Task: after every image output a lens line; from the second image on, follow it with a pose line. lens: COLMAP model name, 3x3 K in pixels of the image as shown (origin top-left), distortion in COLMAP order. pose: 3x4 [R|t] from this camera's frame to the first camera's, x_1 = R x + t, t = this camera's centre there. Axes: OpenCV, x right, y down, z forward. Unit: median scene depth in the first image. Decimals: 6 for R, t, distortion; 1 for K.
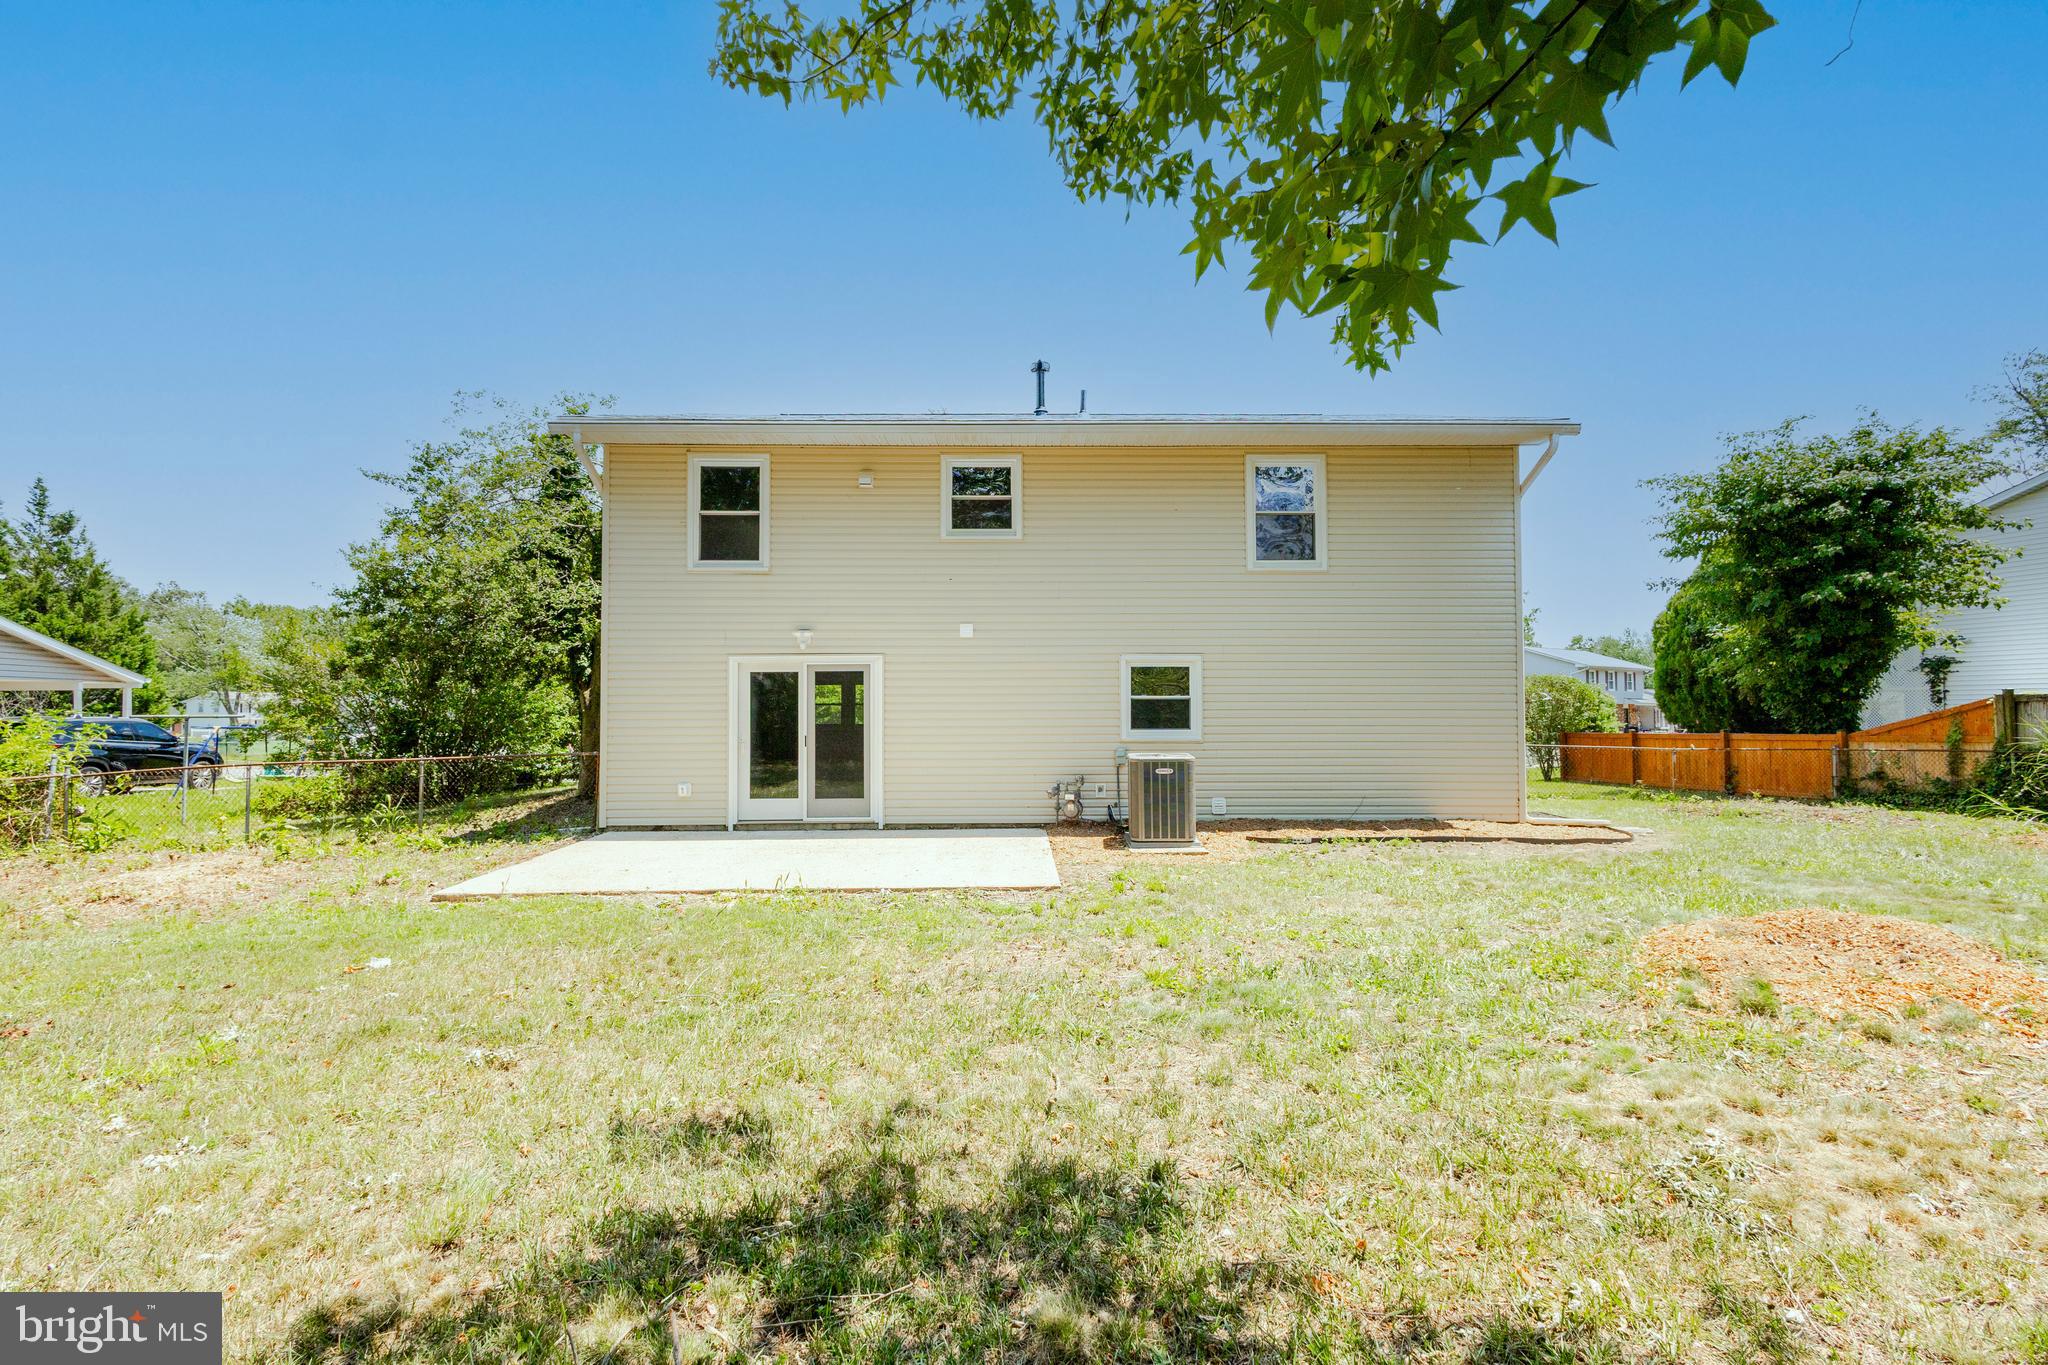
lens RADIAL K [[962.1, 0, 1023.4], [0, 962.1, 693.0], [0, 0, 1]] dist [0.014201, -0.000310]
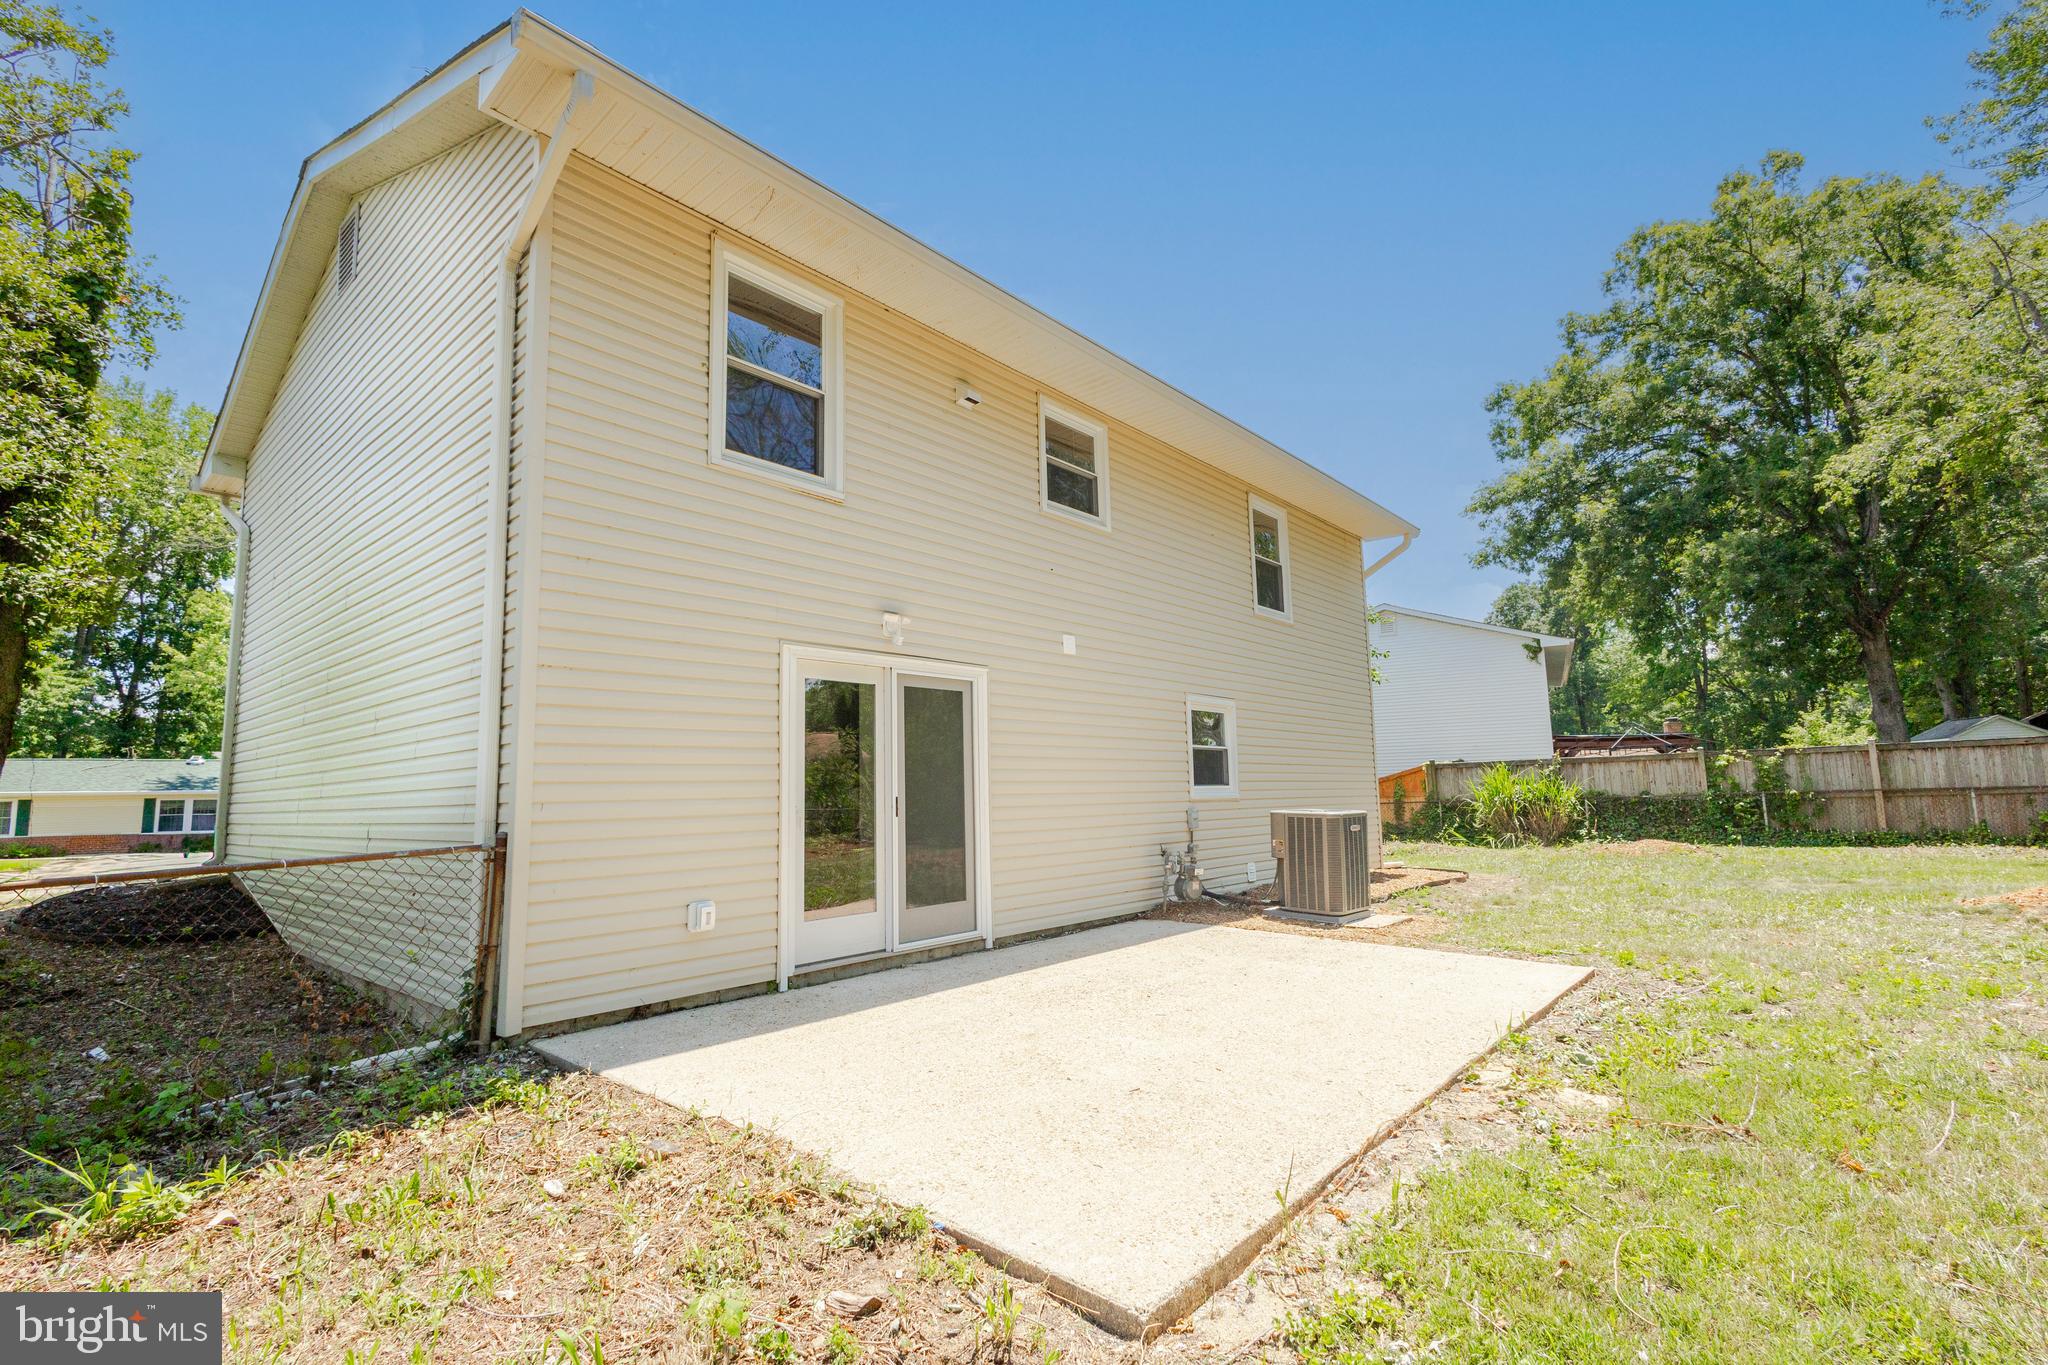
lens RADIAL K [[926.8, 0, 1024.0], [0, 926.8, 682.5], [0, 0, 1]] dist [0.010774, -0.000360]
pose [[0.677000, 0.078505, 0.731785, -0.576851], [0.001445, 0.994151, -0.107988, 0.036181], [-0.735982, 0.074165, 0.672926, 0.569503]]
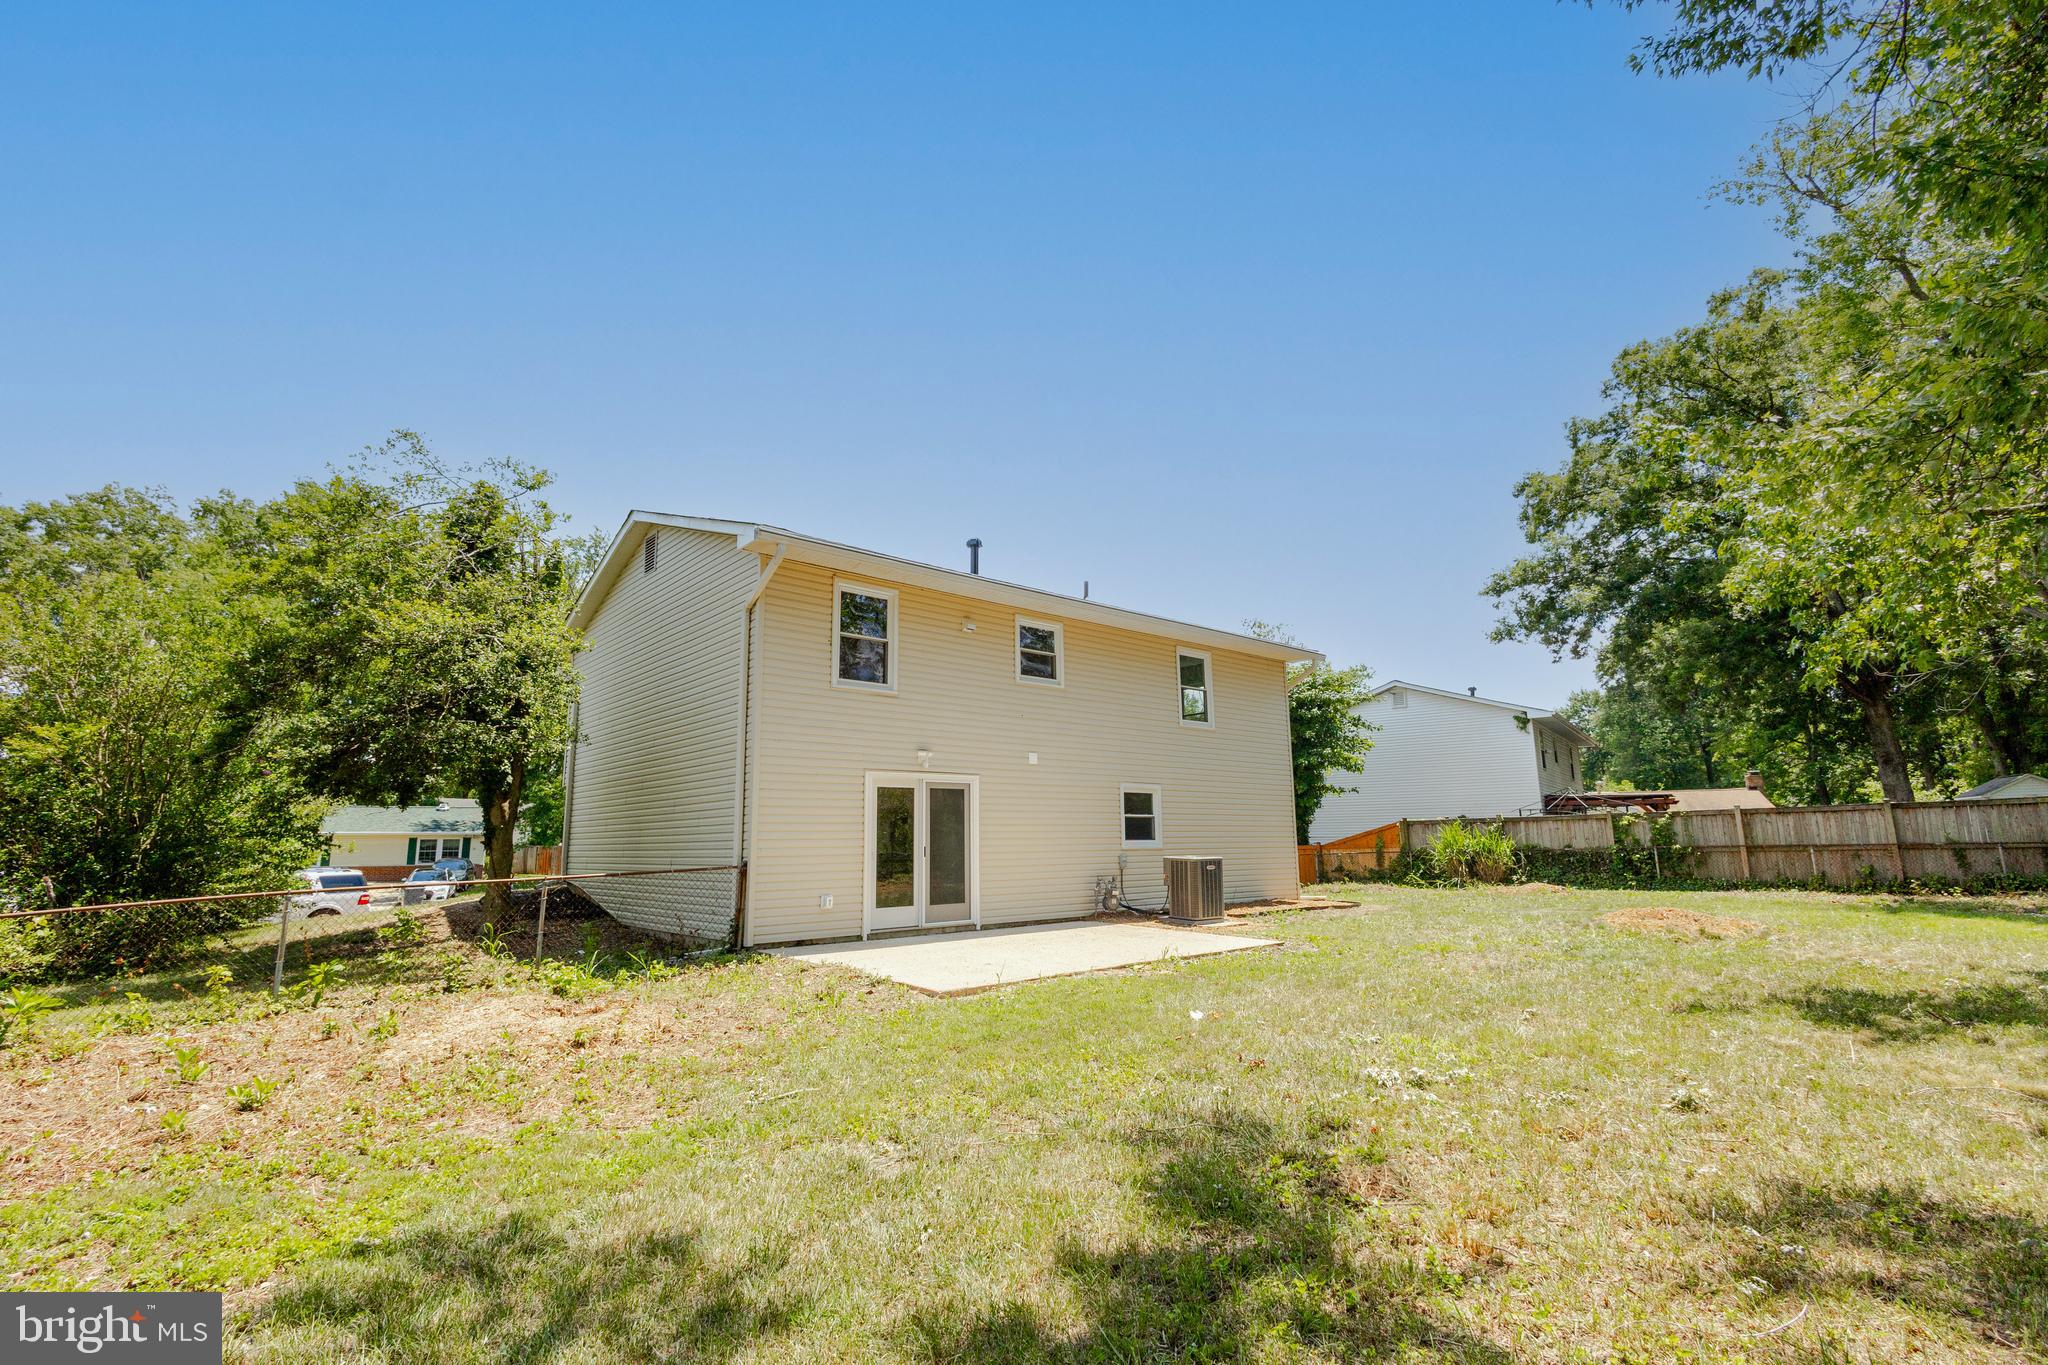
lens RADIAL K [[934.7, 0, 1024.0], [0, 934.7, 682.5], [0, 0, 1]] dist [0.002356, 0.000005]
pose [[0.766785, 0.103009, 0.633585, -0.828232], [-0.006194, 0.988181, -0.153164, 0.021816], [-0.641874, 0.113519, 0.758361, 0.098514]]
